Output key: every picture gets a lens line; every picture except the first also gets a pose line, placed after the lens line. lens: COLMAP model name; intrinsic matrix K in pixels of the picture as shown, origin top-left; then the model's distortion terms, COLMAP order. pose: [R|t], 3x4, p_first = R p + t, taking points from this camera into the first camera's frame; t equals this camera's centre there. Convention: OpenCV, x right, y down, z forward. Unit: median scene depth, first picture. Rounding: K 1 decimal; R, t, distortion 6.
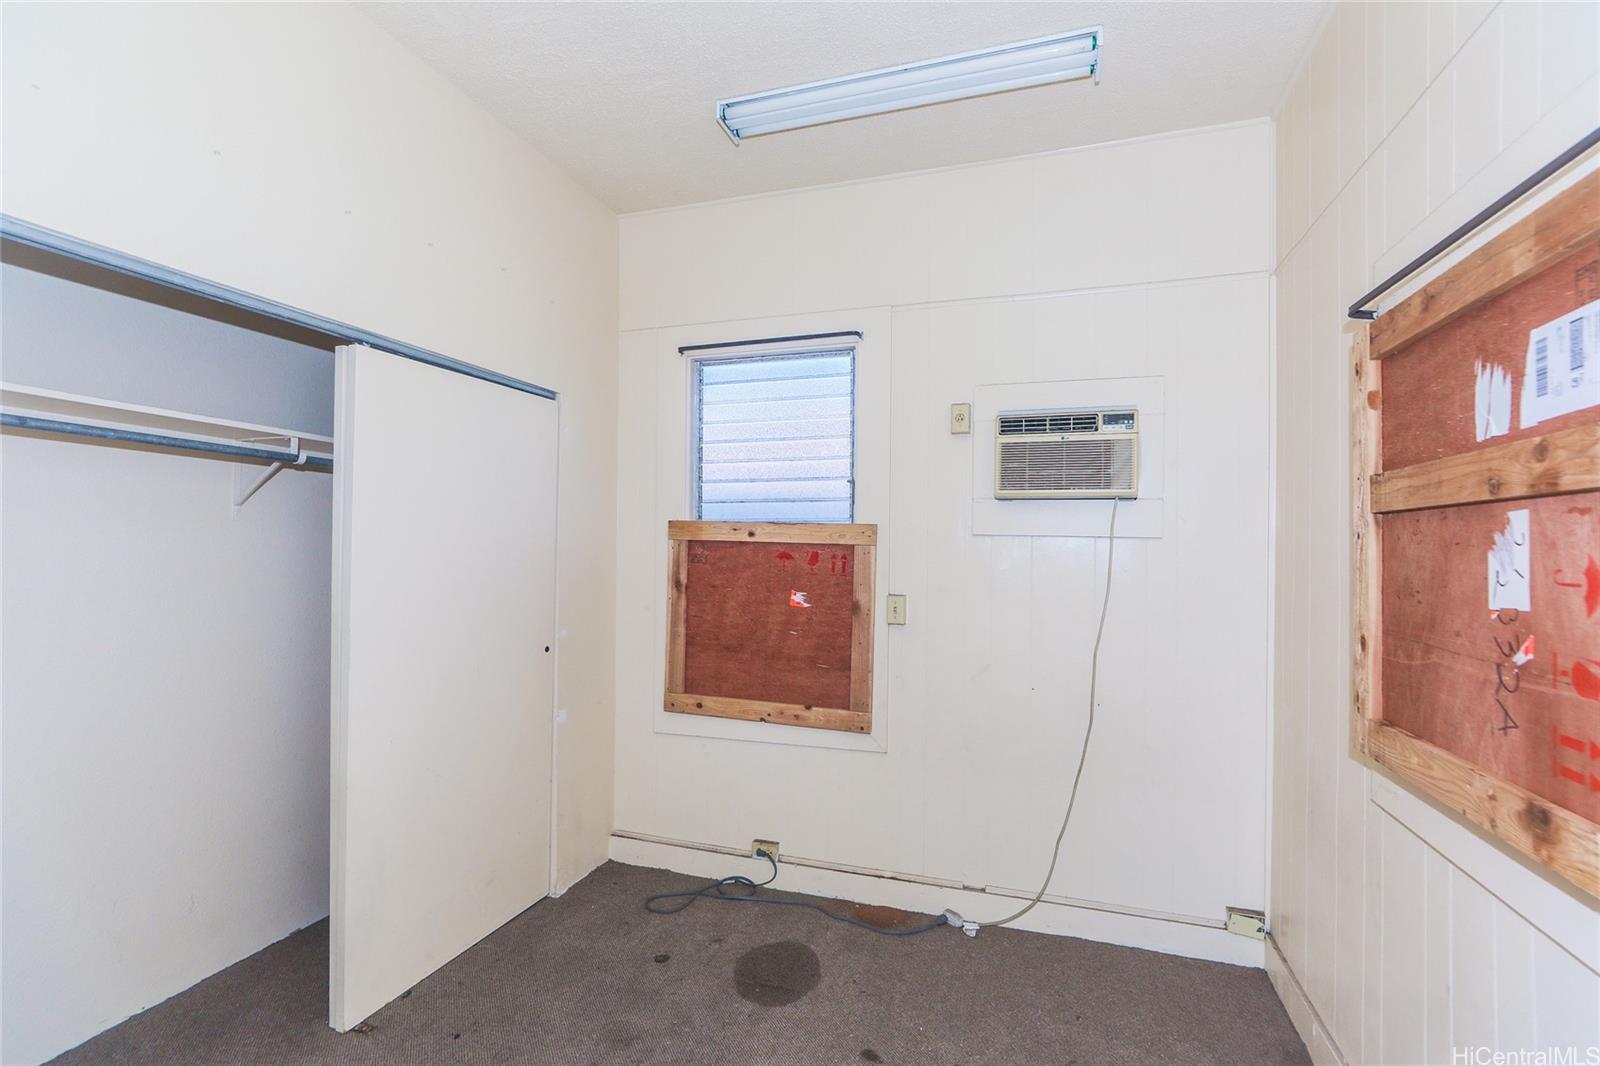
lens RADIAL K [[732.6, 0, 801.9], [0, 732.6, 537.1], [0, 0, 1]] dist [-0.019524, 0.006274]
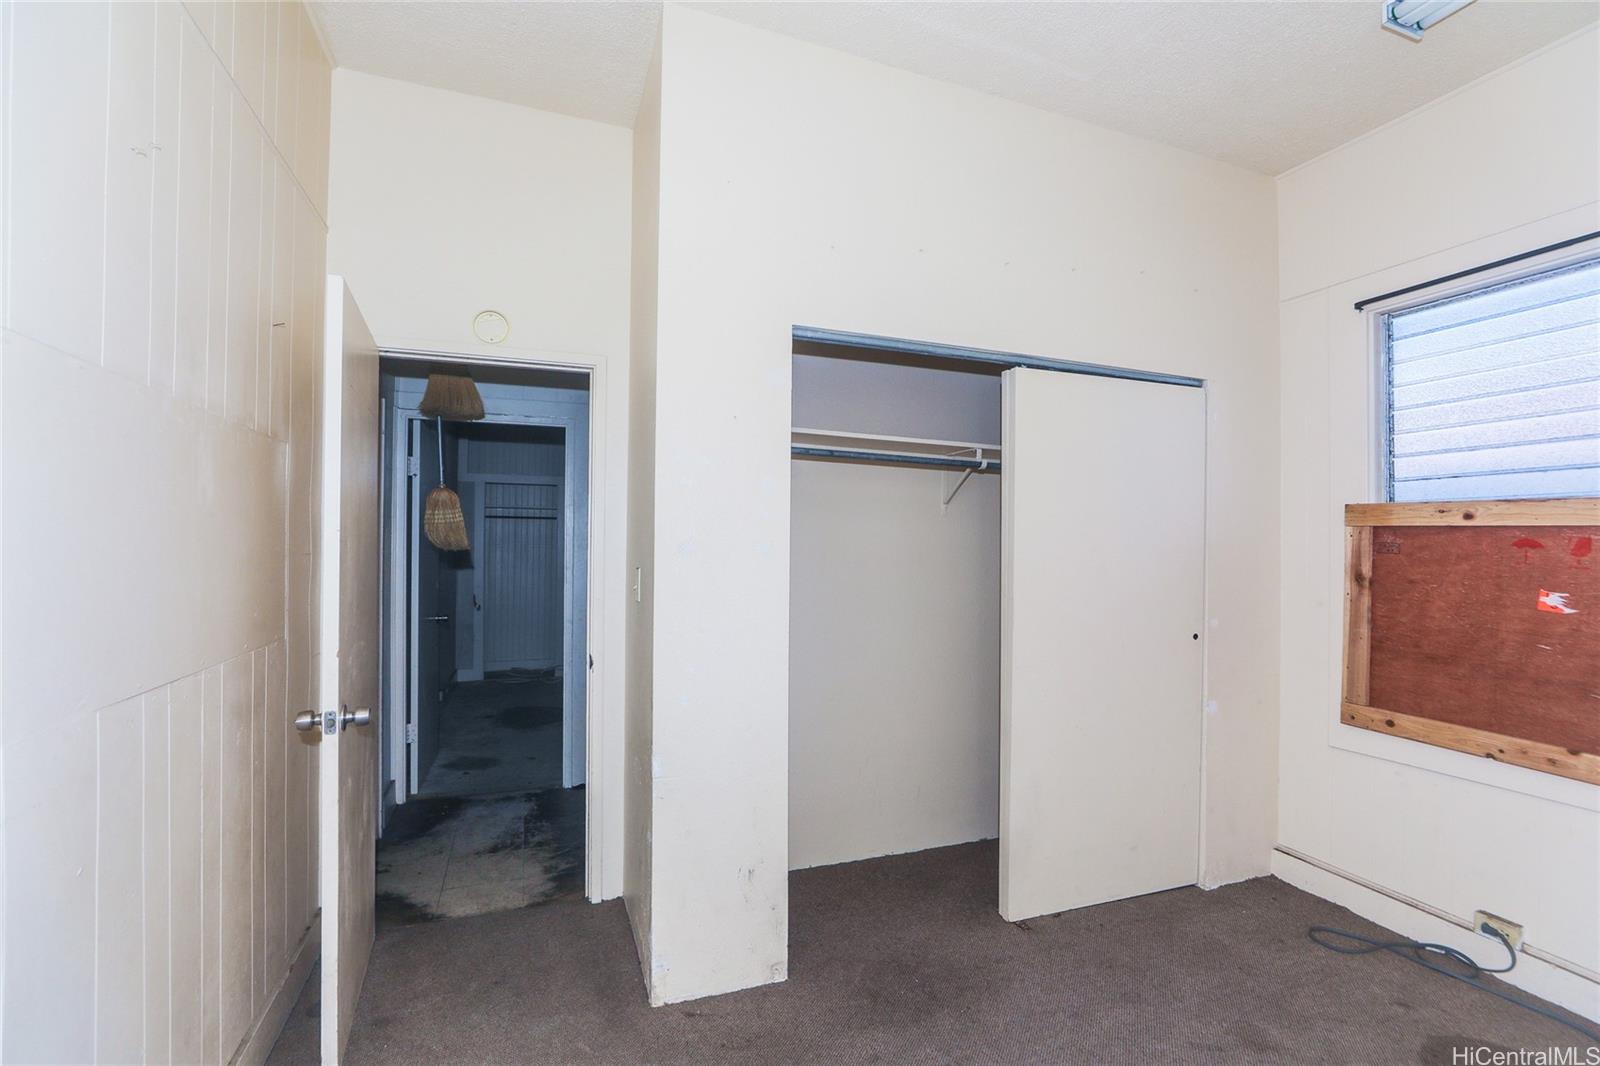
lens RADIAL K [[732.6, 0, 807.1], [0, 732.6, 535.1], [0, 0, 1]] dist [-0.019524, 0.006274]
pose [[0.631906, -0.014109, -0.774917, 0.091660], [0.002013, 0.999861, -0.016563, 0.030163], [0.775042, 0.008906, 0.631847, -0.044488]]
